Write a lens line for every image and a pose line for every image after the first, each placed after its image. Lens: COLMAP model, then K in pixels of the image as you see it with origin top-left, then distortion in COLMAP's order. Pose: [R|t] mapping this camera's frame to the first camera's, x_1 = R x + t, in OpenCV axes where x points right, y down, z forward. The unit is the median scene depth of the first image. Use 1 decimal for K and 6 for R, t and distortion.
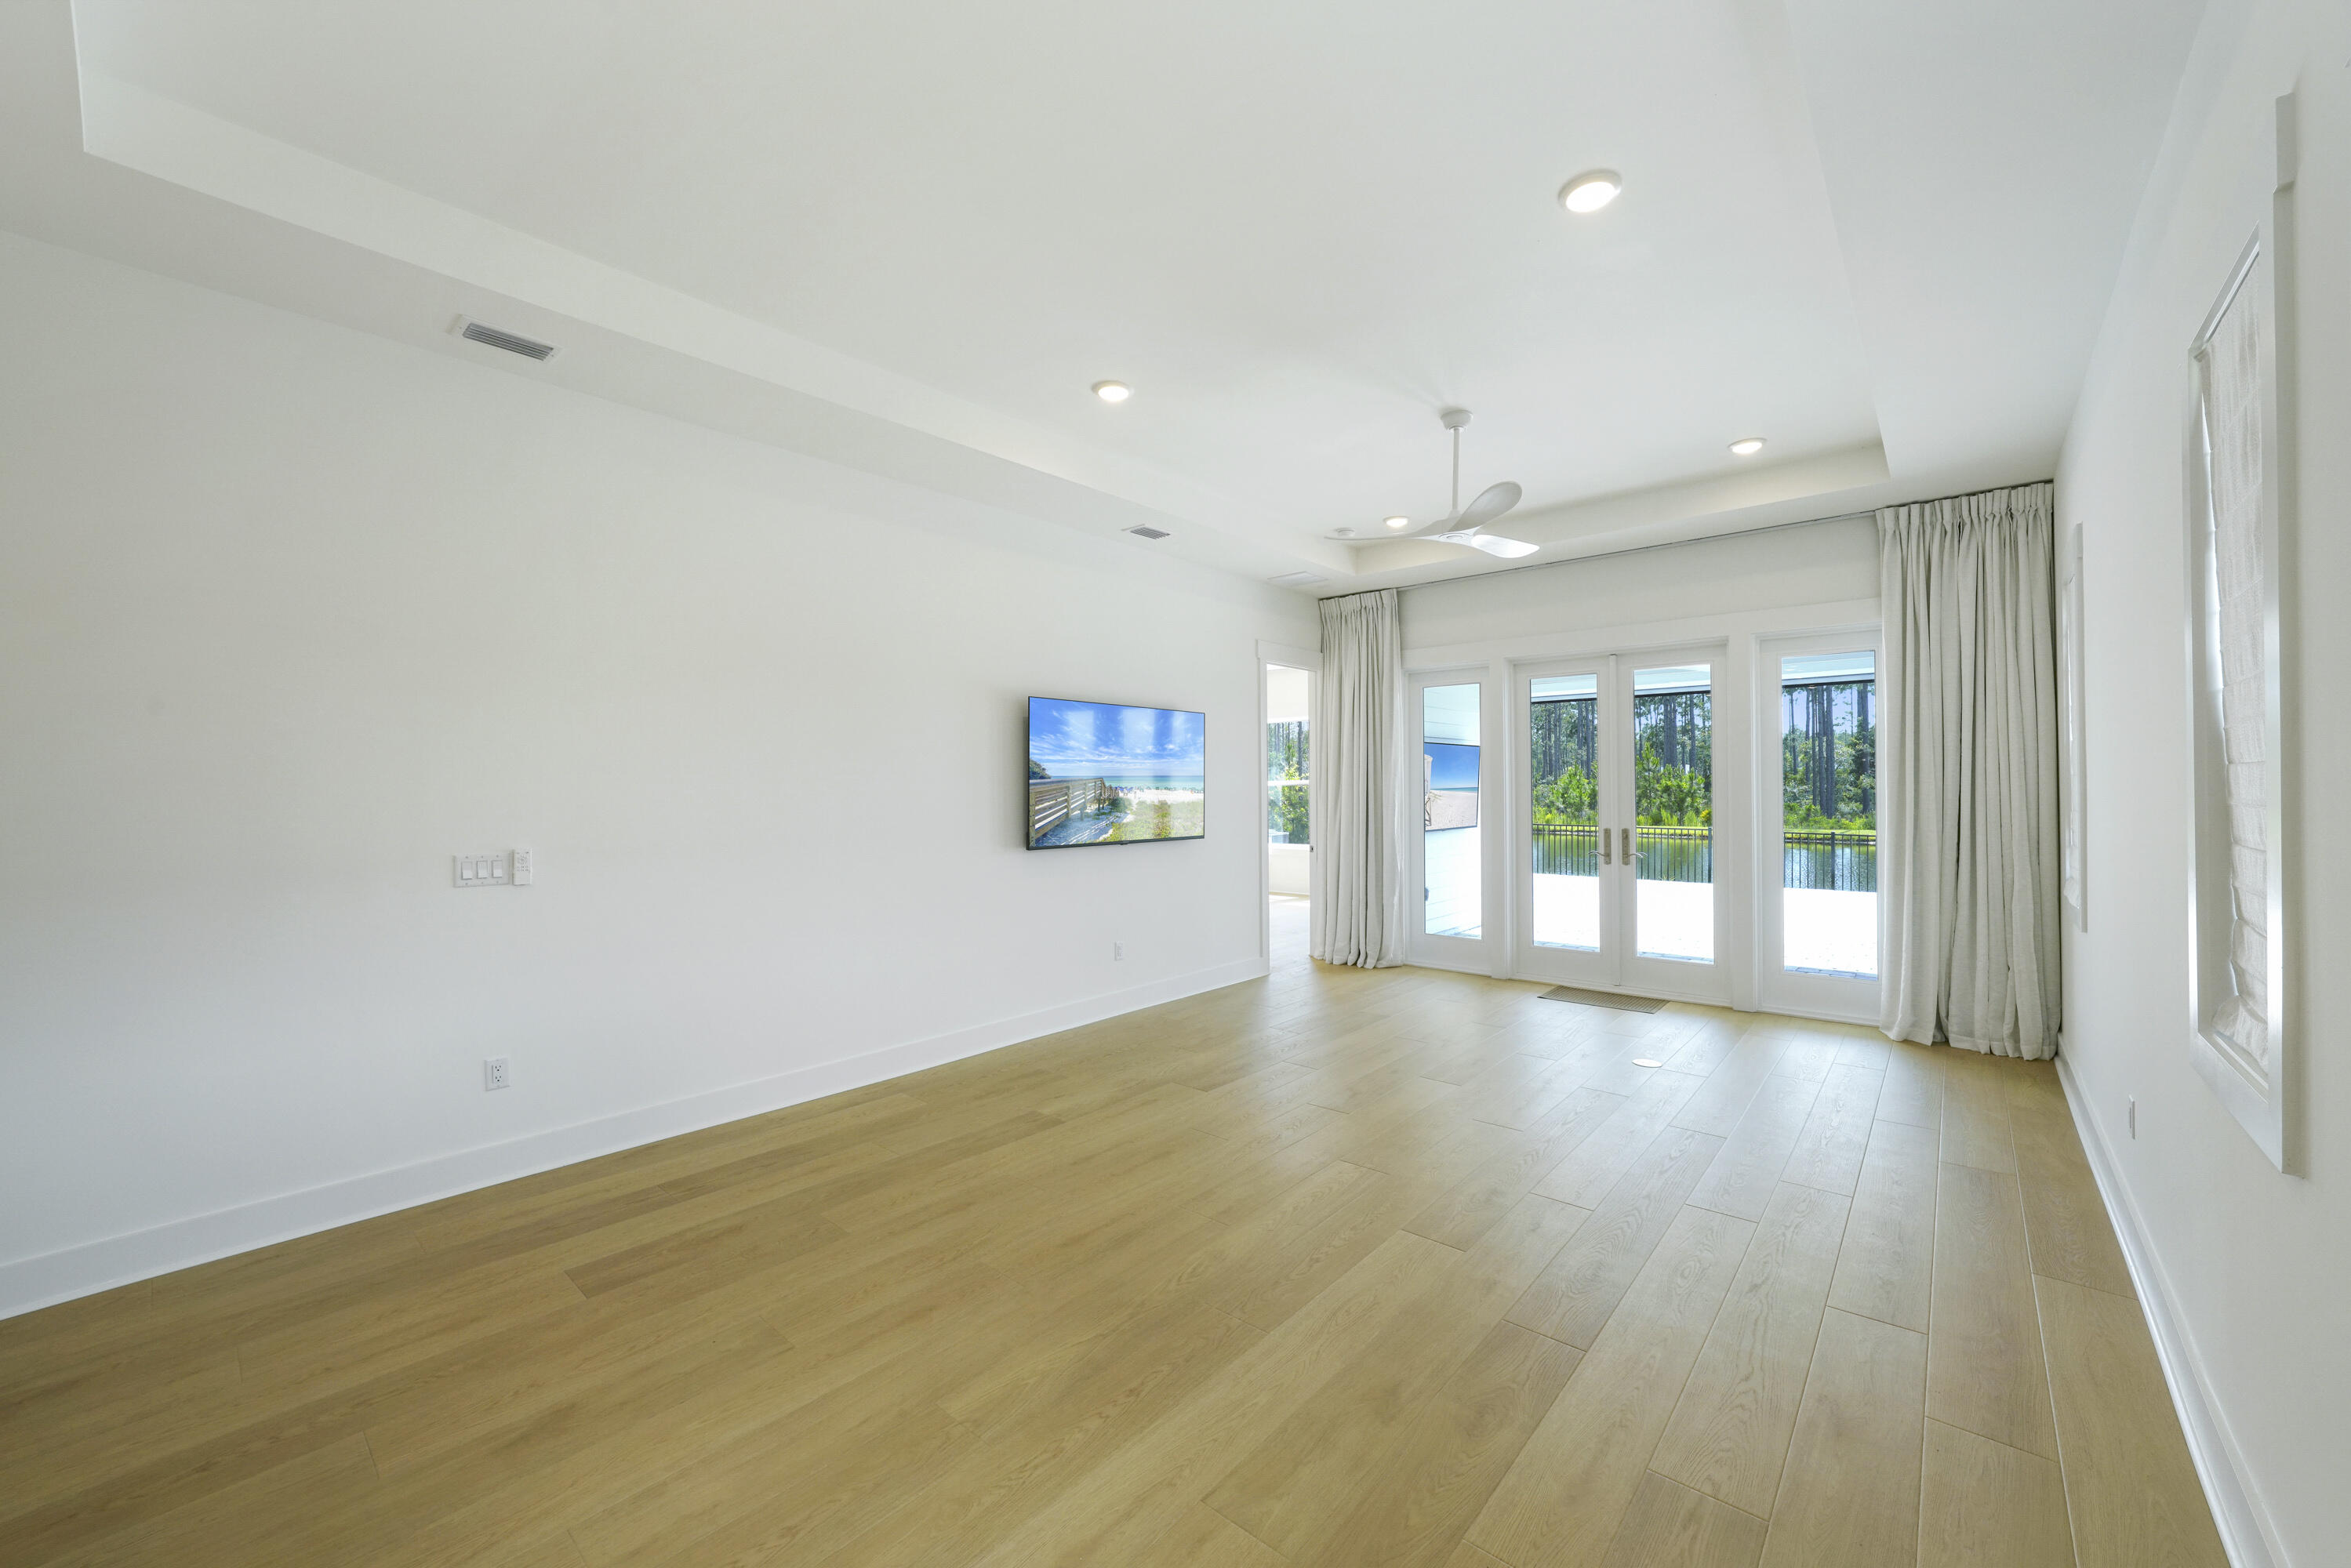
lens RADIAL K [[911.0, 0, 1203.2], [0, 911.0, 777.1], [0, 0, 1]] dist [-0.019407, 0.006089]
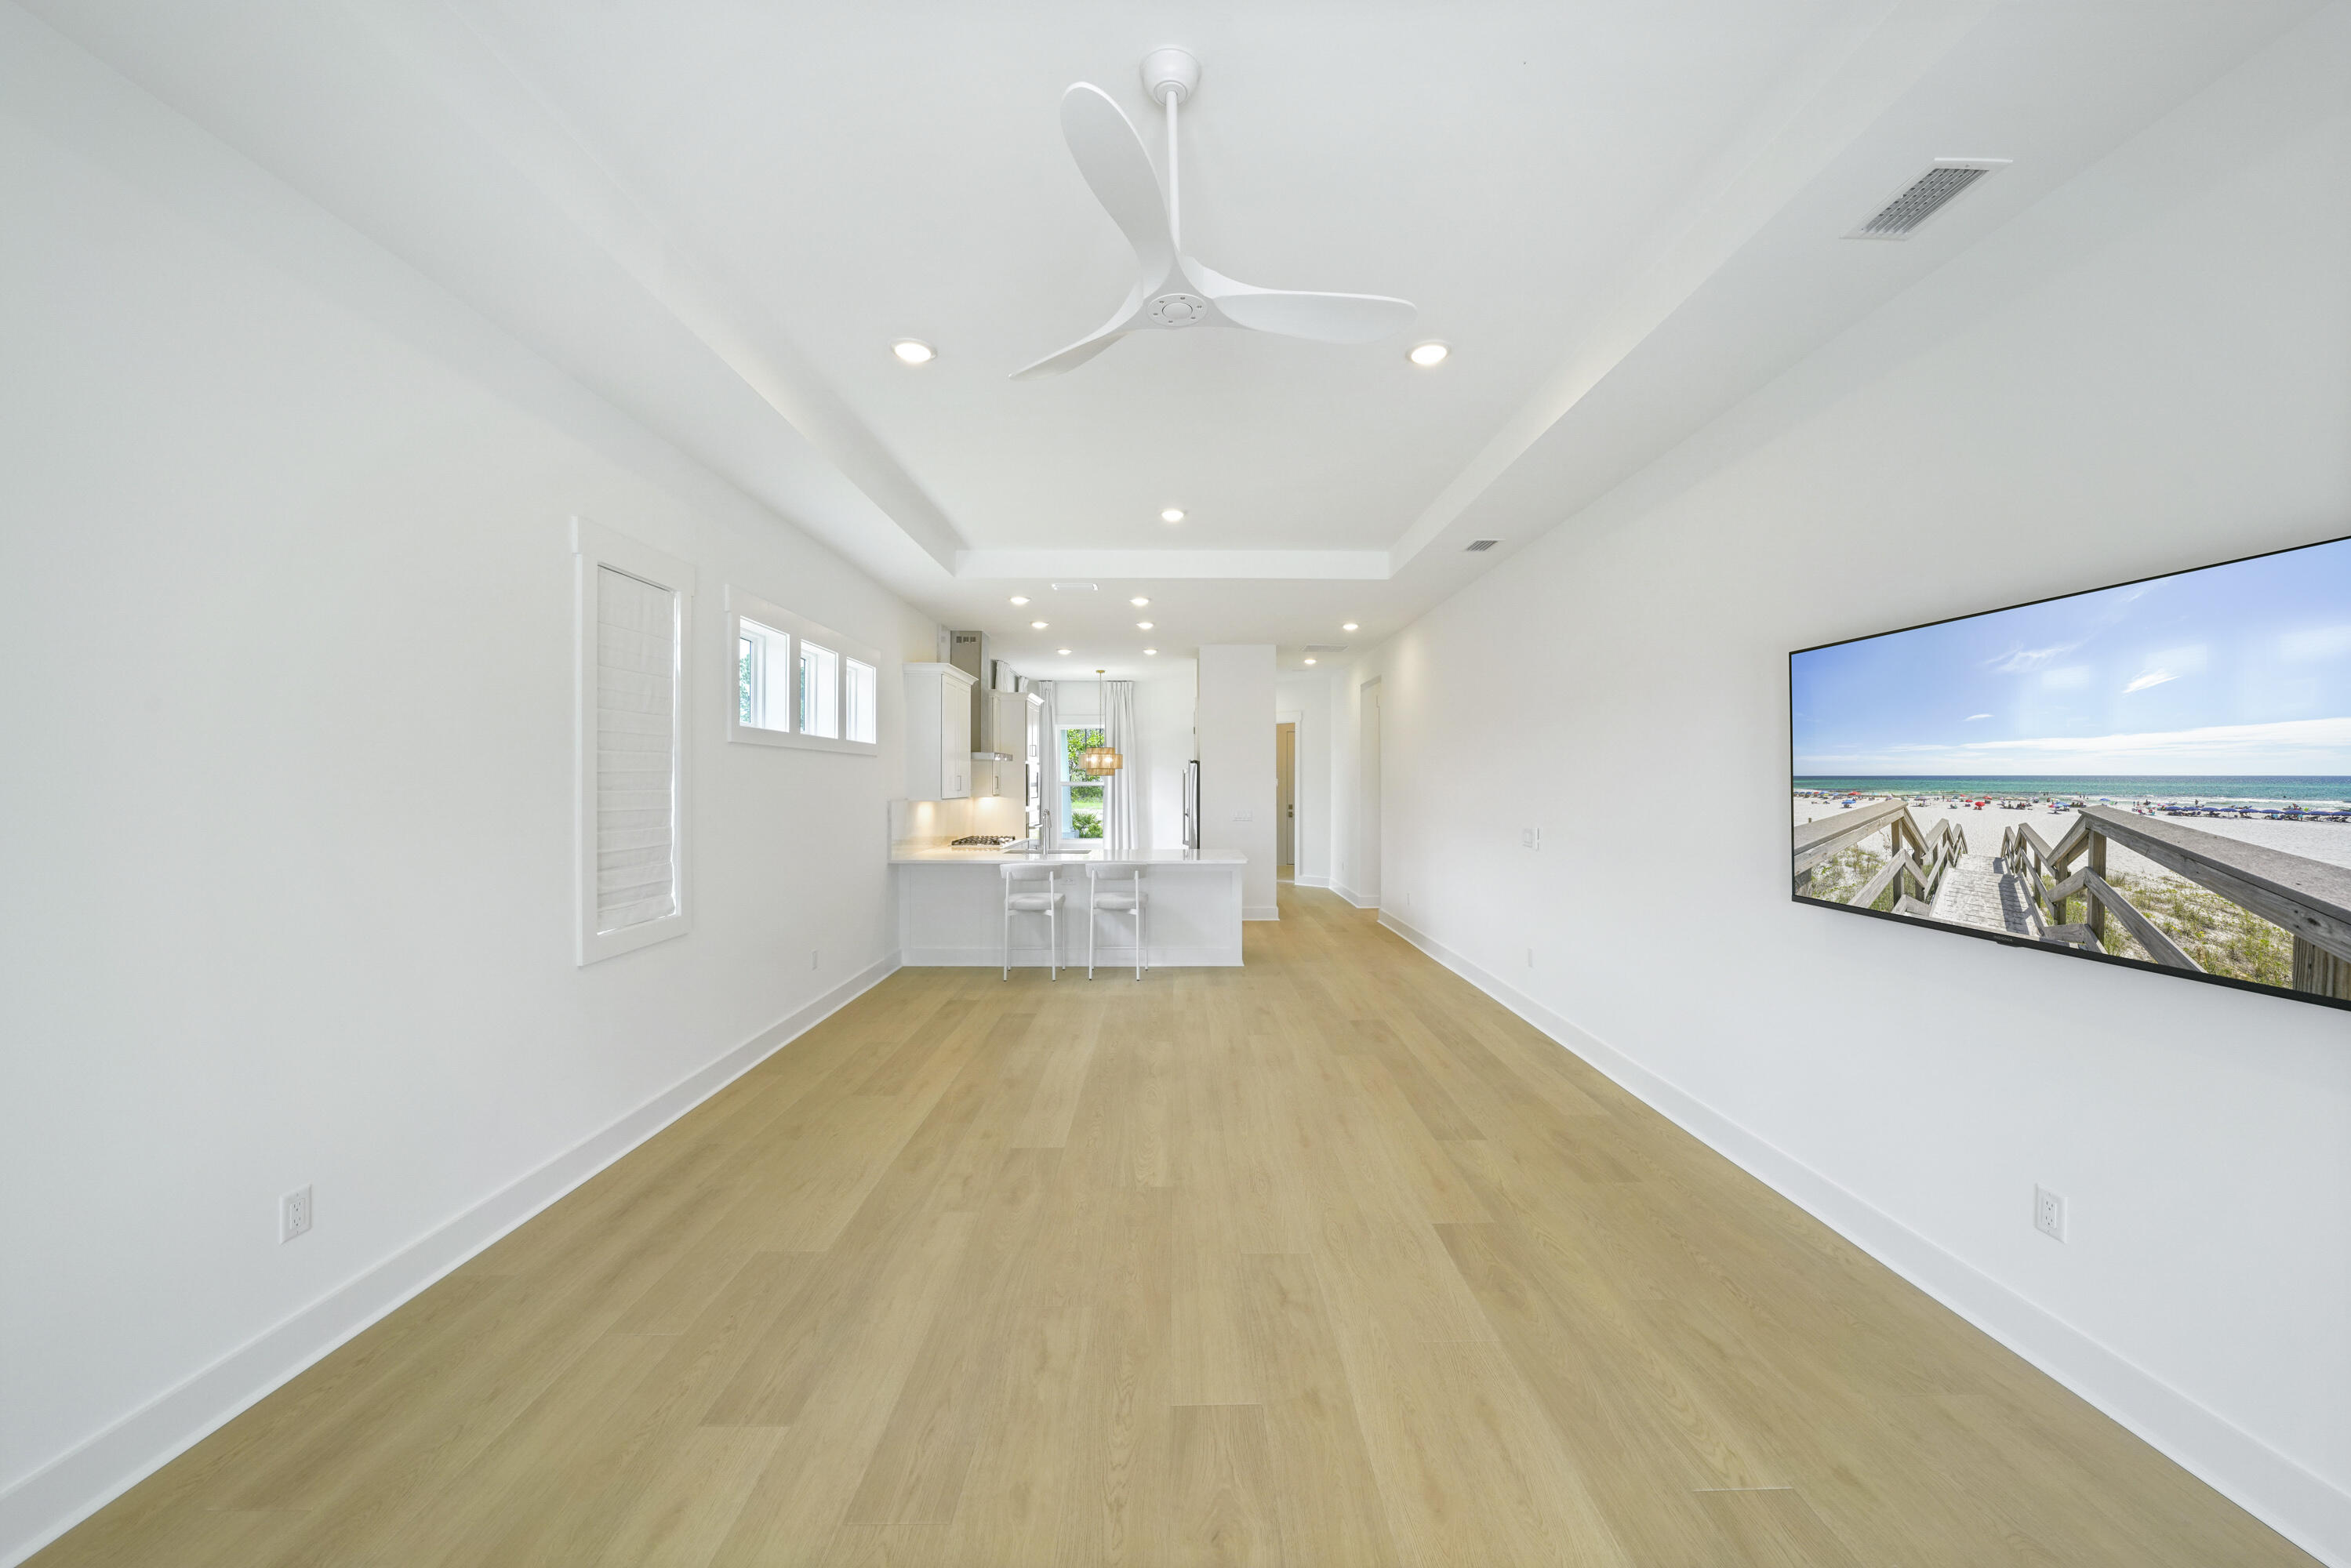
lens RADIAL K [[856.2, 0, 1186.9], [0, 856.2, 781.6], [0, 0, 1]] dist [-0.019494, 0.002143]
pose [[-0.757054, 0.003937, -0.653340, 0.525085], [0.009956, 0.999935, -0.005511, -0.004105], [0.653276, -0.010677, -0.757045, 1.224670]]
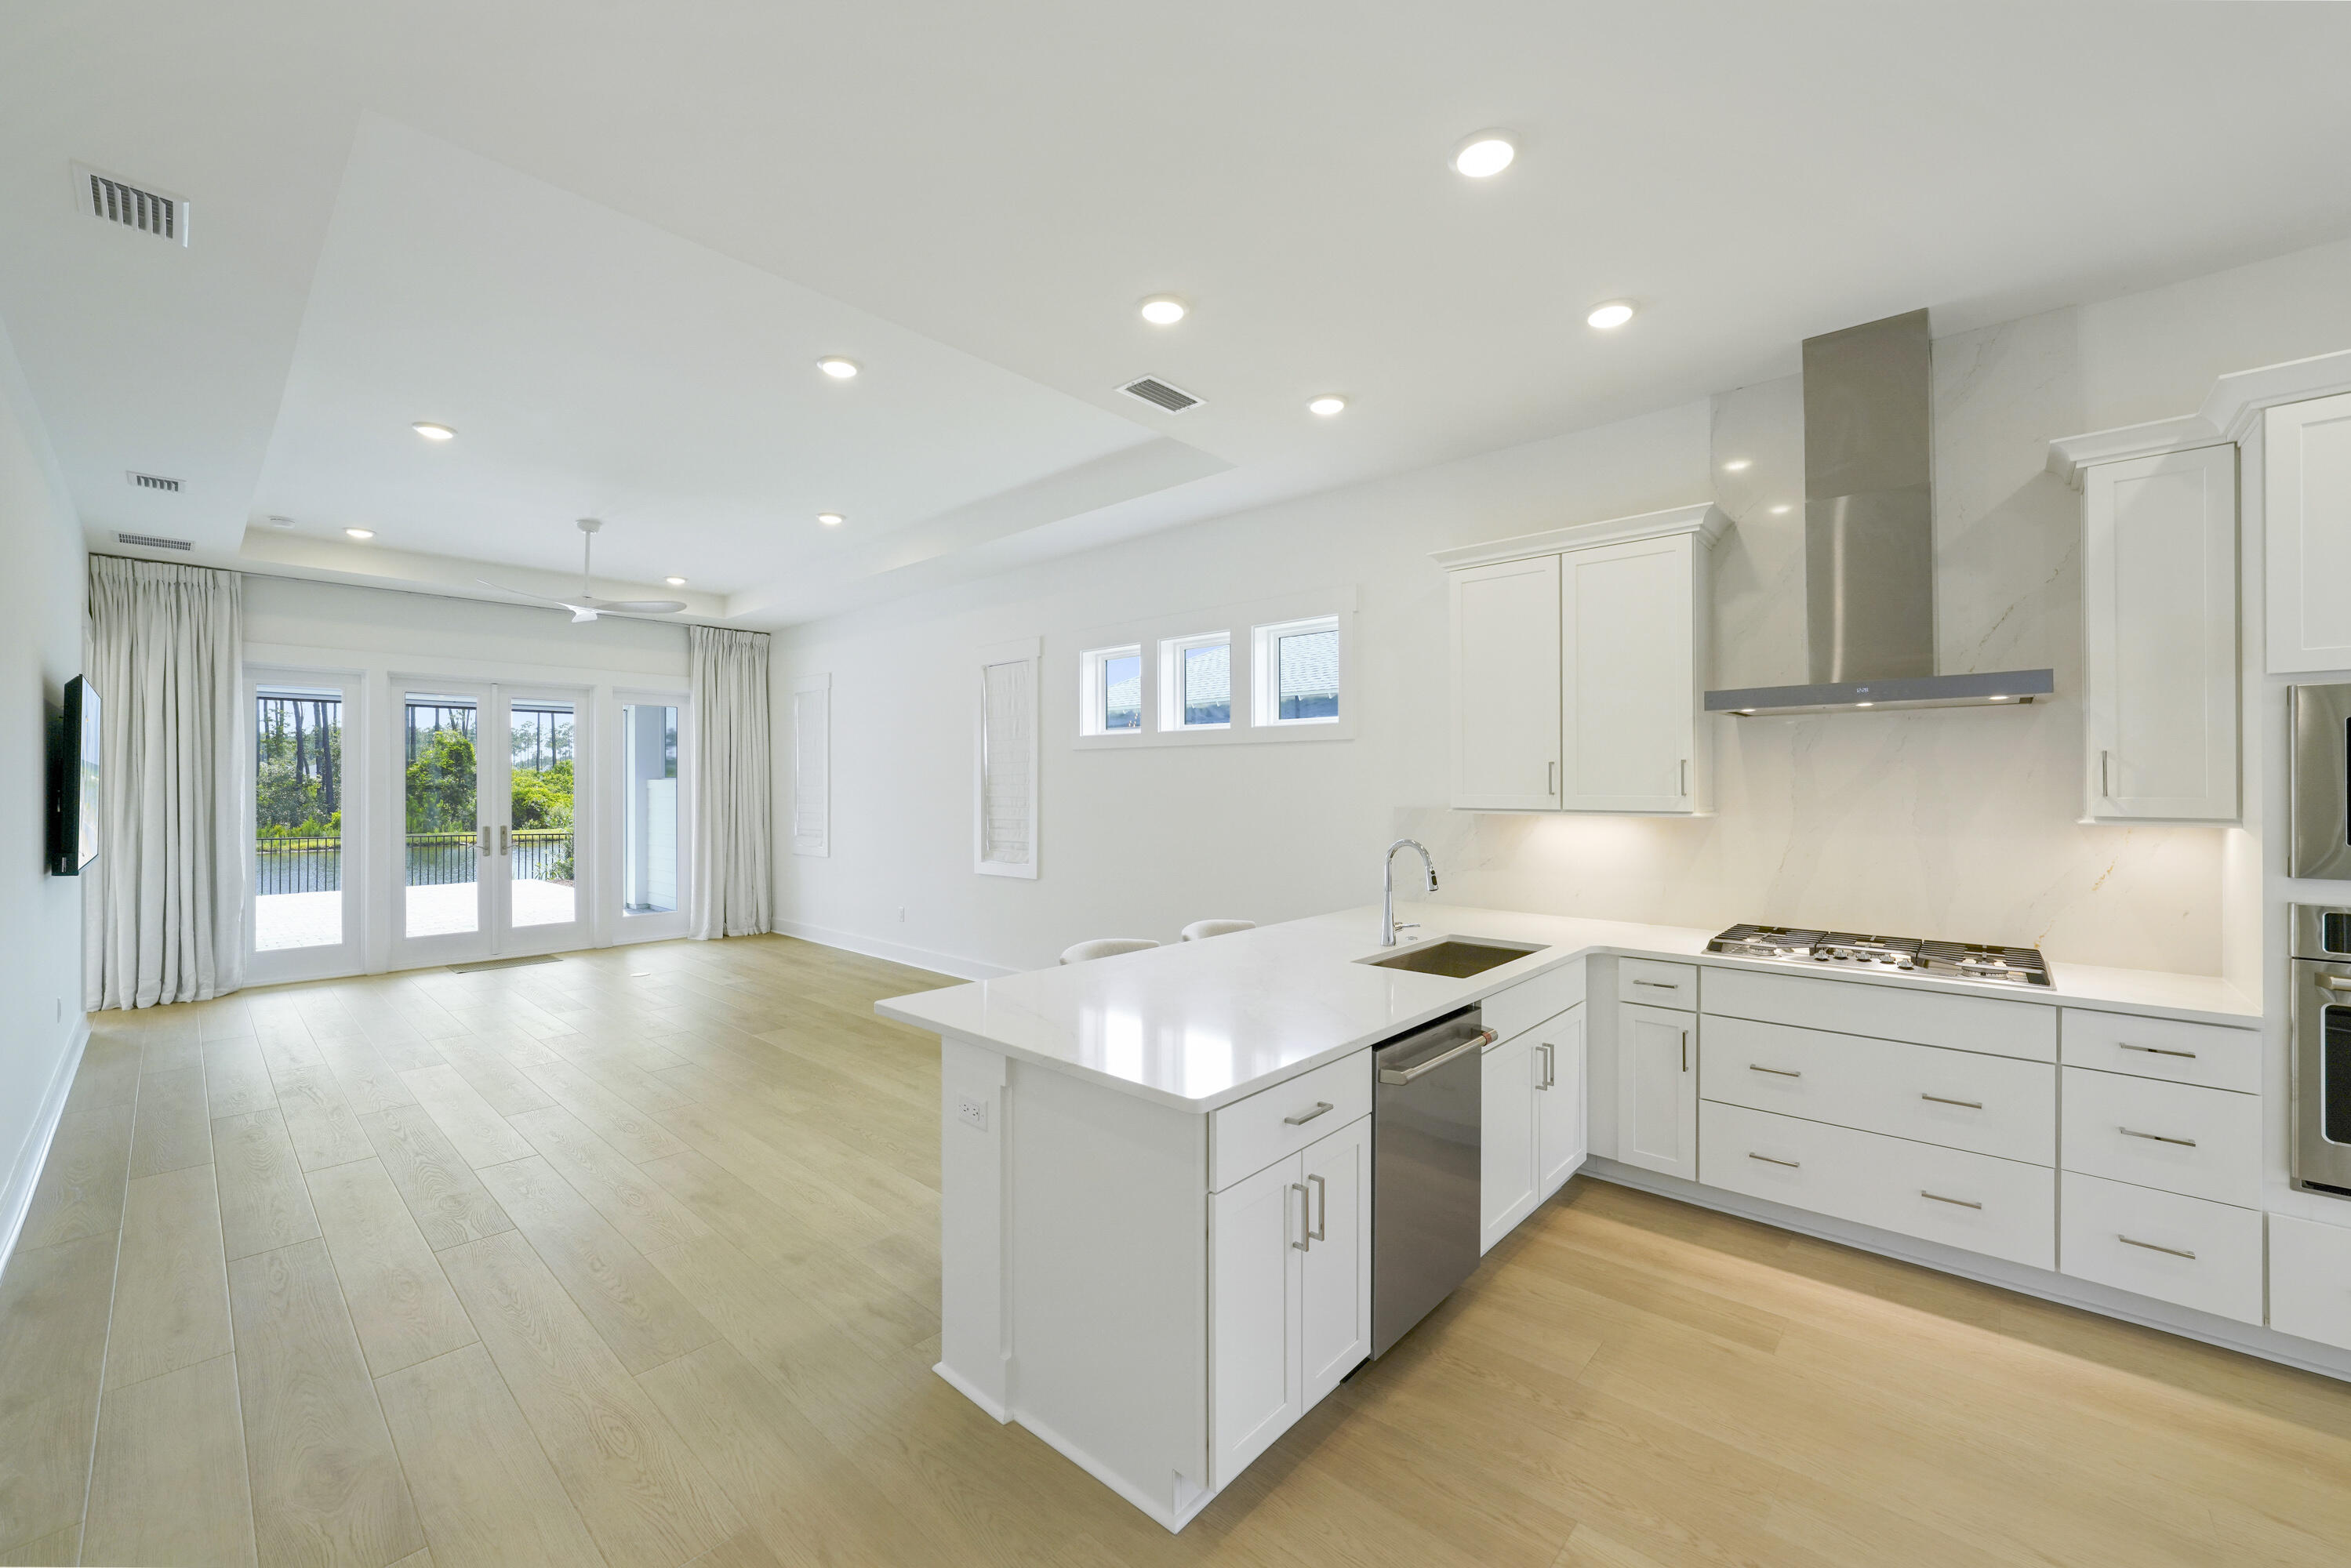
lens RADIAL K [[911.0, 0, 1178.4], [0, 911.0, 783.4], [0, 0, 1]] dist [-0.019407, 0.006089]
pose [[0.032578, 0.008567, 0.999432, -0.956349], [-0.010078, 0.999915, -0.008242, 0.000118], [-0.999418, -0.009804, 0.032661, 0.050888]]
